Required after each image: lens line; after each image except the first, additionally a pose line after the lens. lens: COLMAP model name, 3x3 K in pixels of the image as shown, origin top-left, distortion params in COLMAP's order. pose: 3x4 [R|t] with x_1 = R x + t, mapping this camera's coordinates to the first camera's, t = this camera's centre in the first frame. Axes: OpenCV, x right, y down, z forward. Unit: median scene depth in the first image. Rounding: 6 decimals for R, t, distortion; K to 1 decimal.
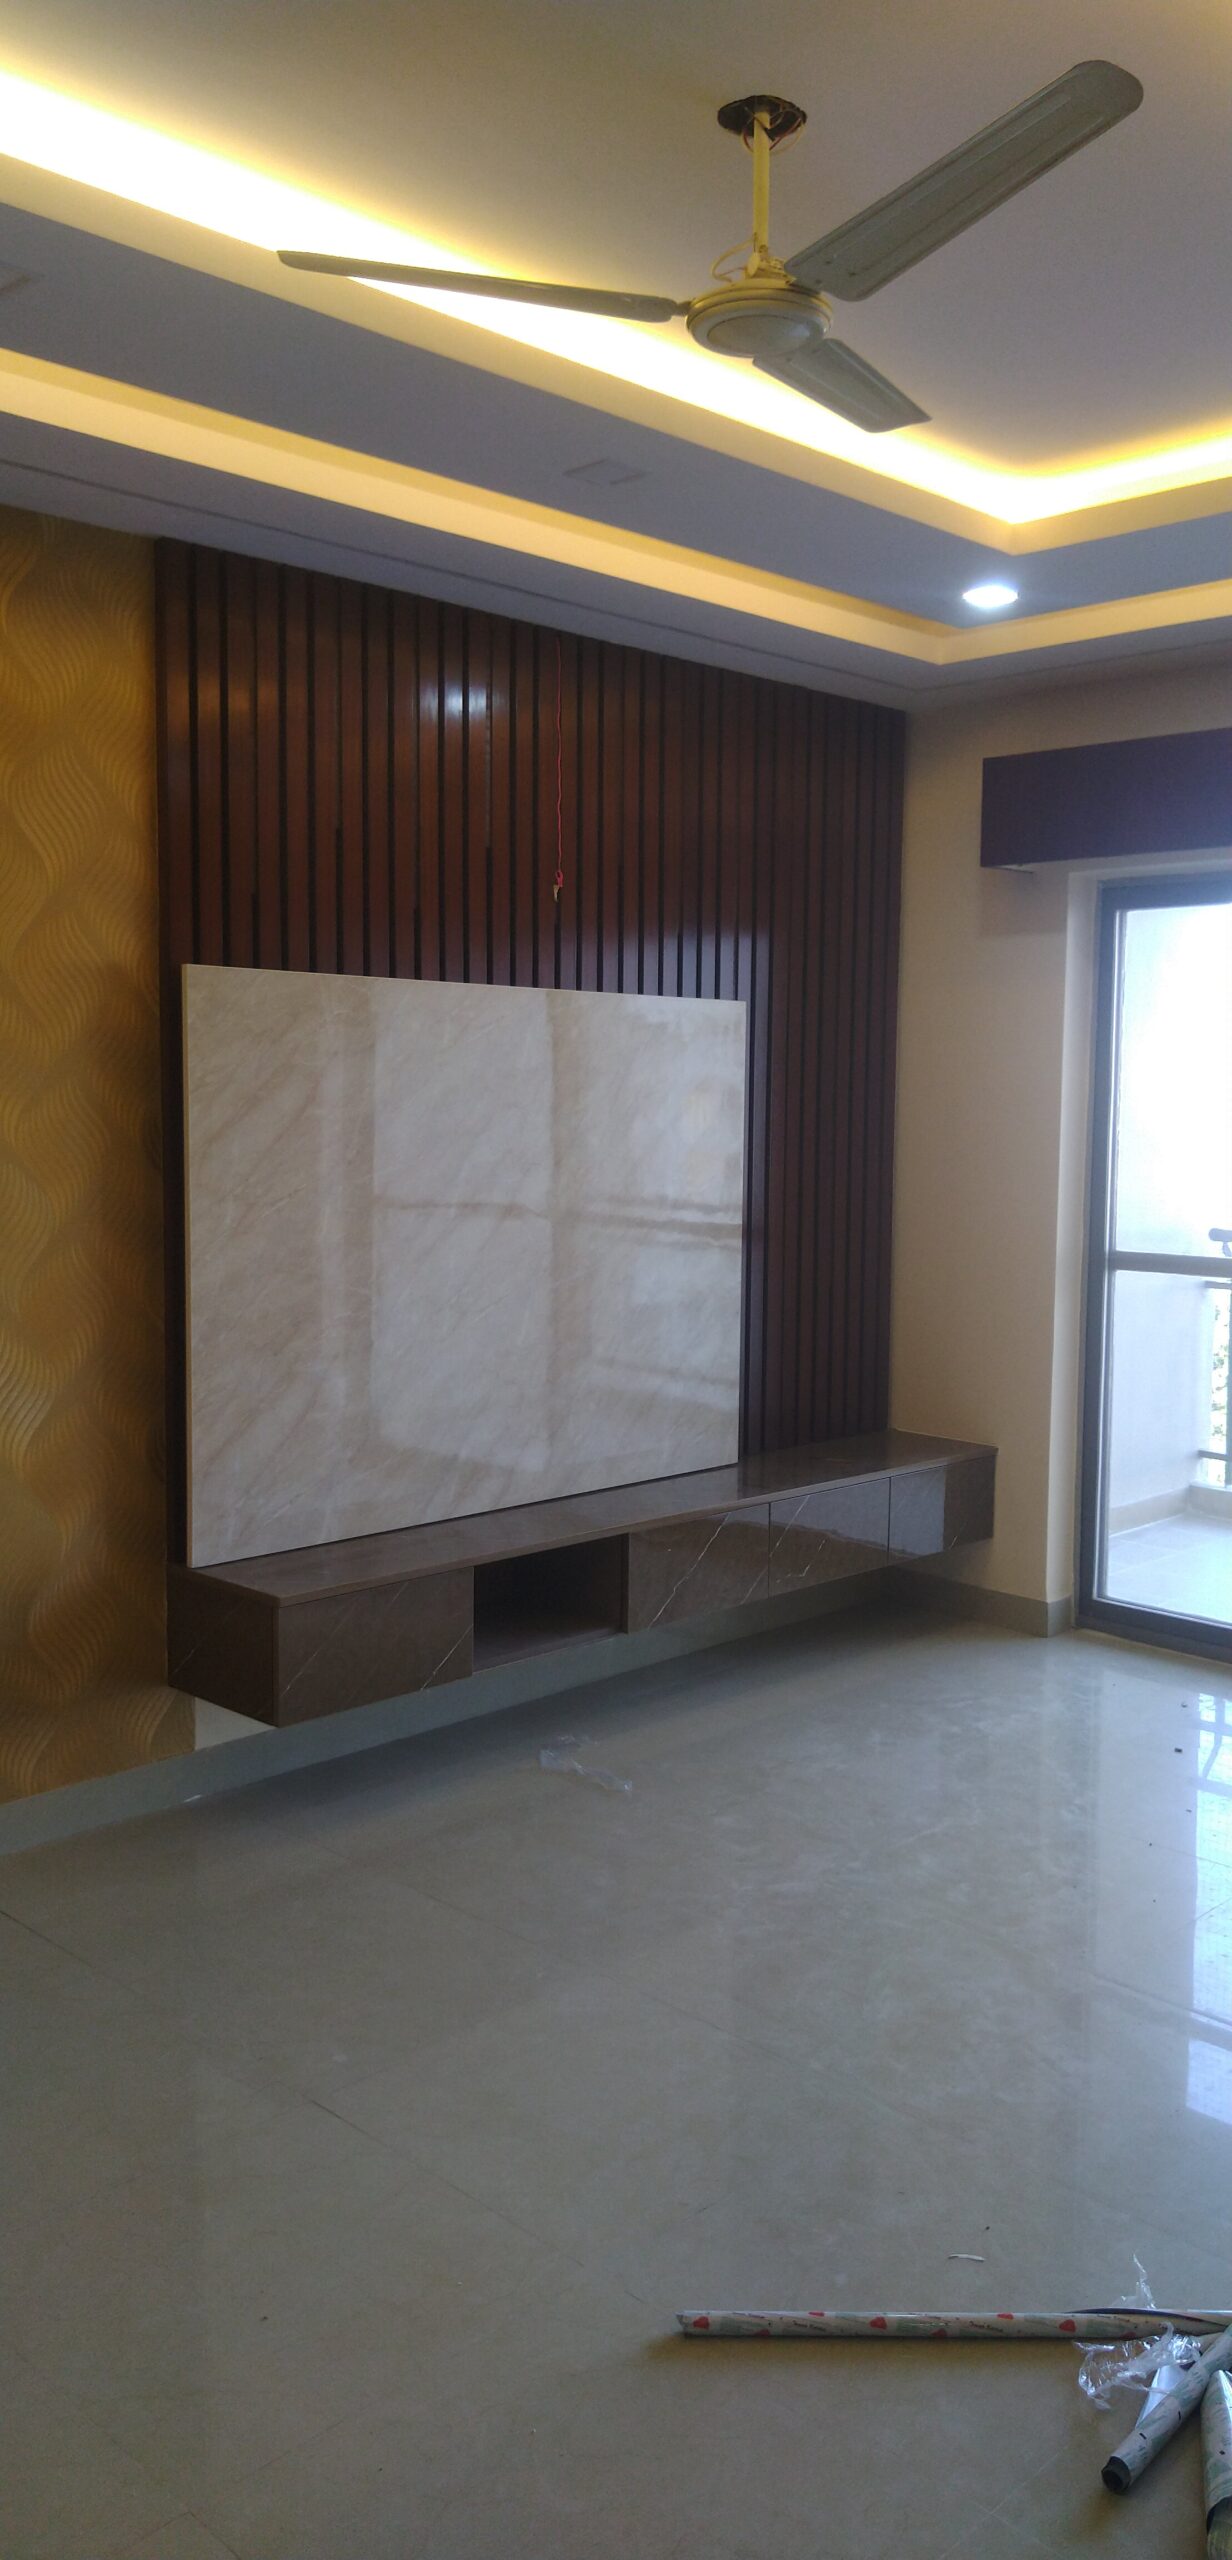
lens RADIAL K [[2008.0, 0, 616.0], [0, 2008.0, 1280.0], [0, 0, 1]] dist [0.048158, -0.040385]
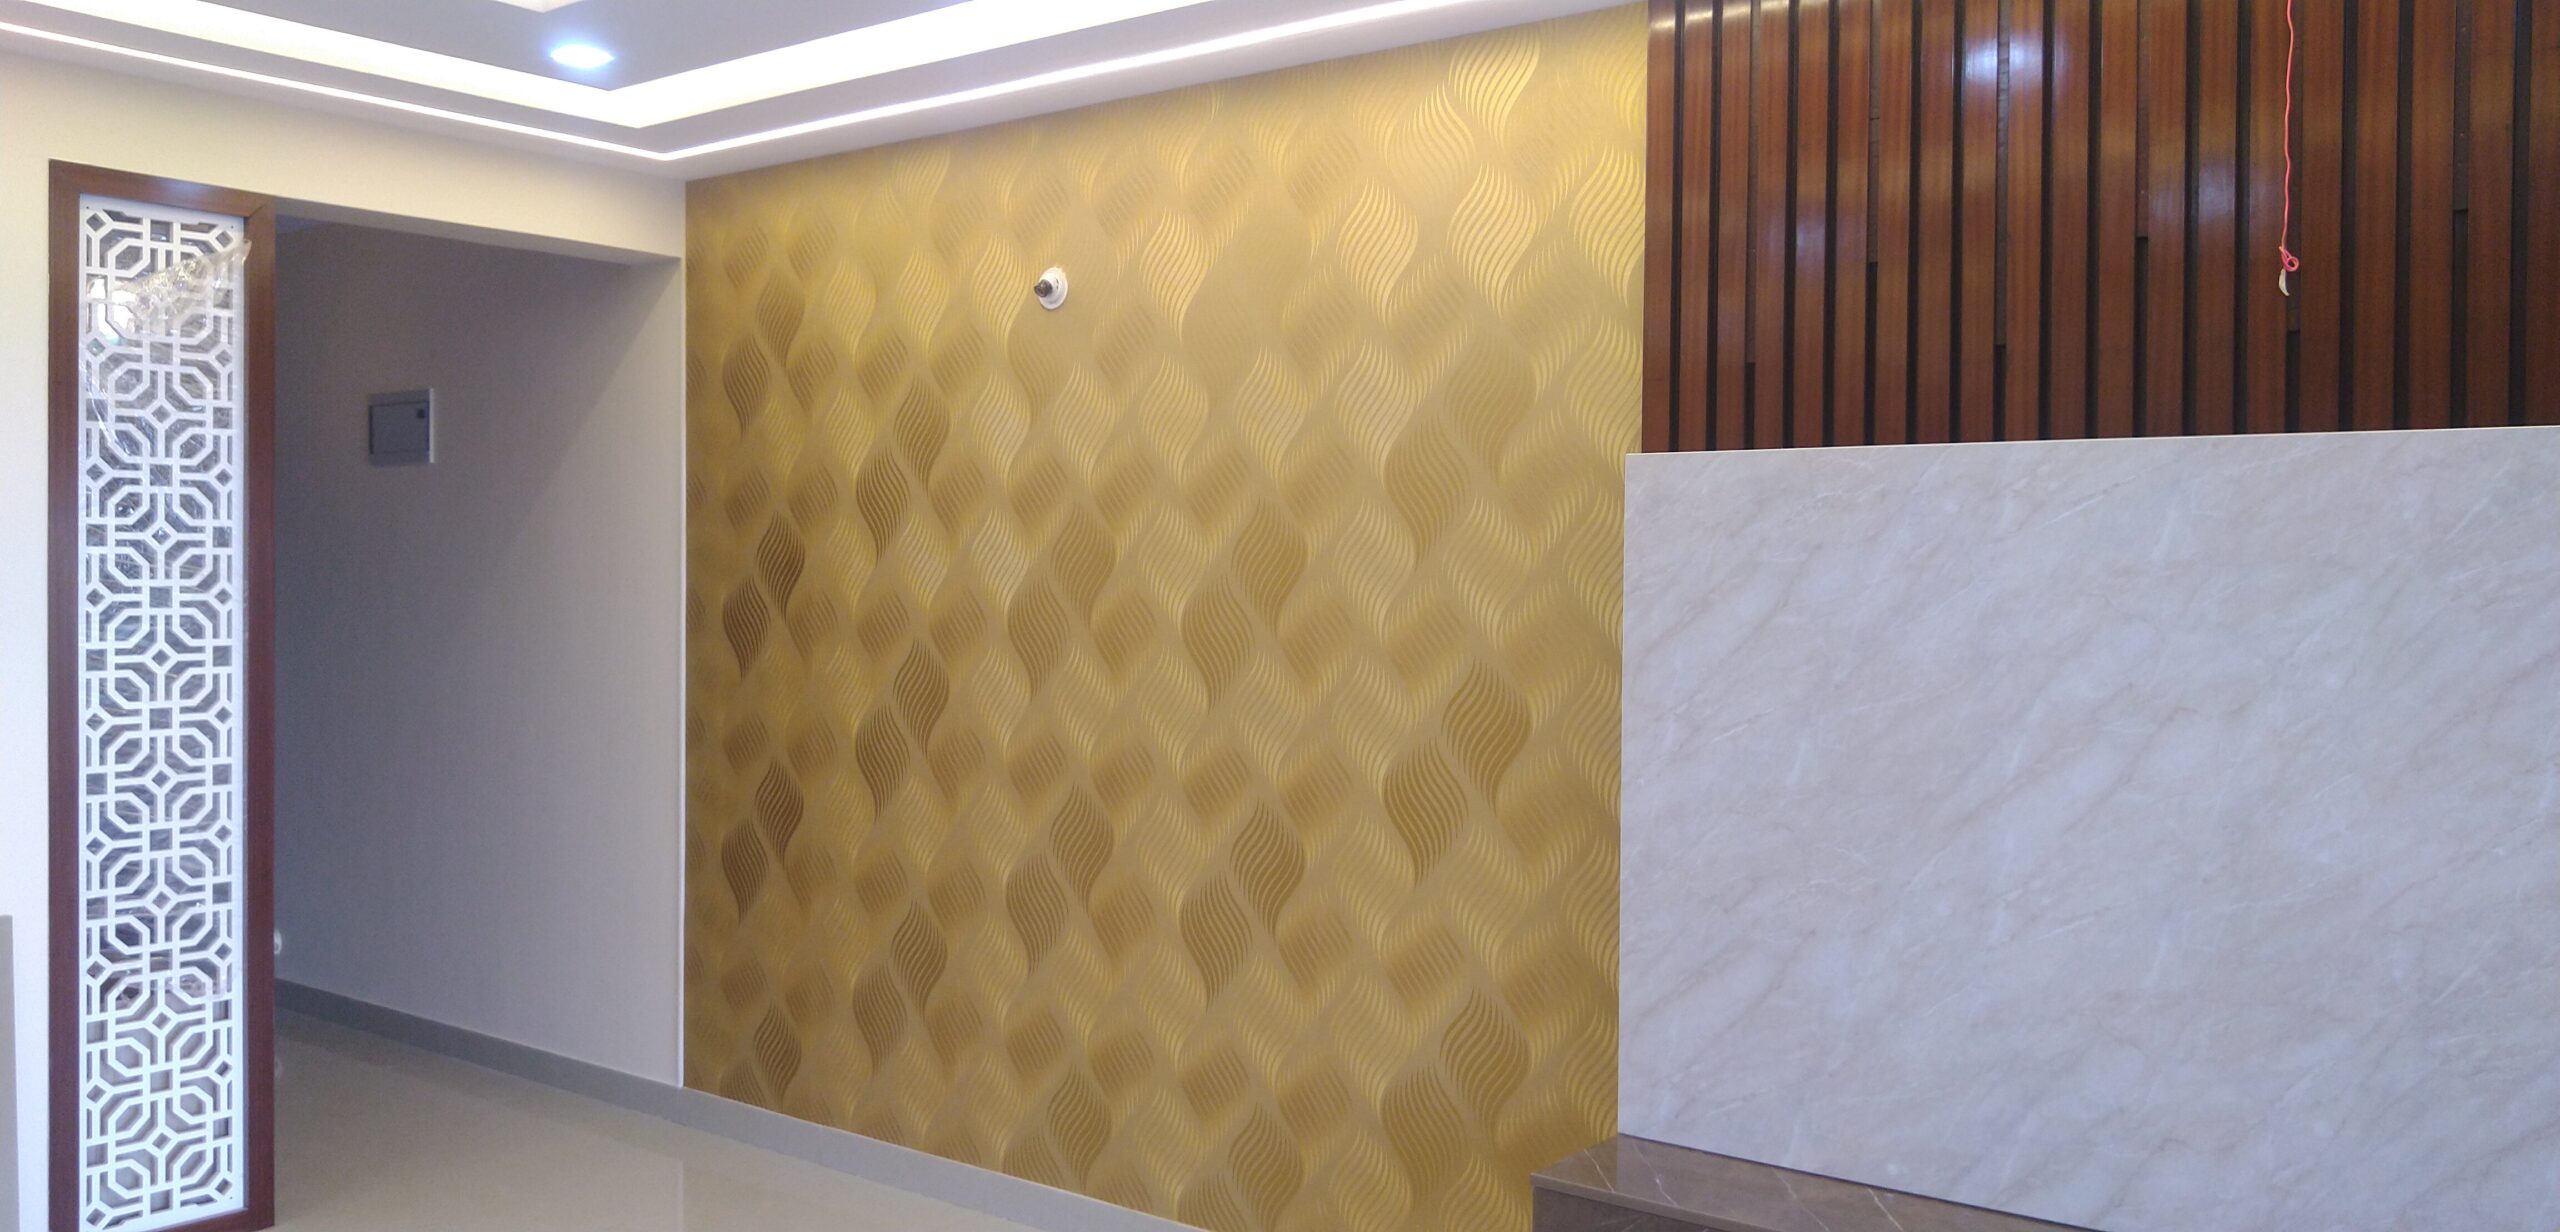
lens RADIAL K [[2008.0, 0, 1280.0], [0, 2008.0, 616.0], [0, 0, 1]] dist [0.048158, -0.040385]
pose [[0.128118, -0.004543, -0.991749, 0.639694], [-0.114757, 0.993205, -0.019375, -0.047046], [0.985097, 0.116292, 0.126726, 0.710077]]
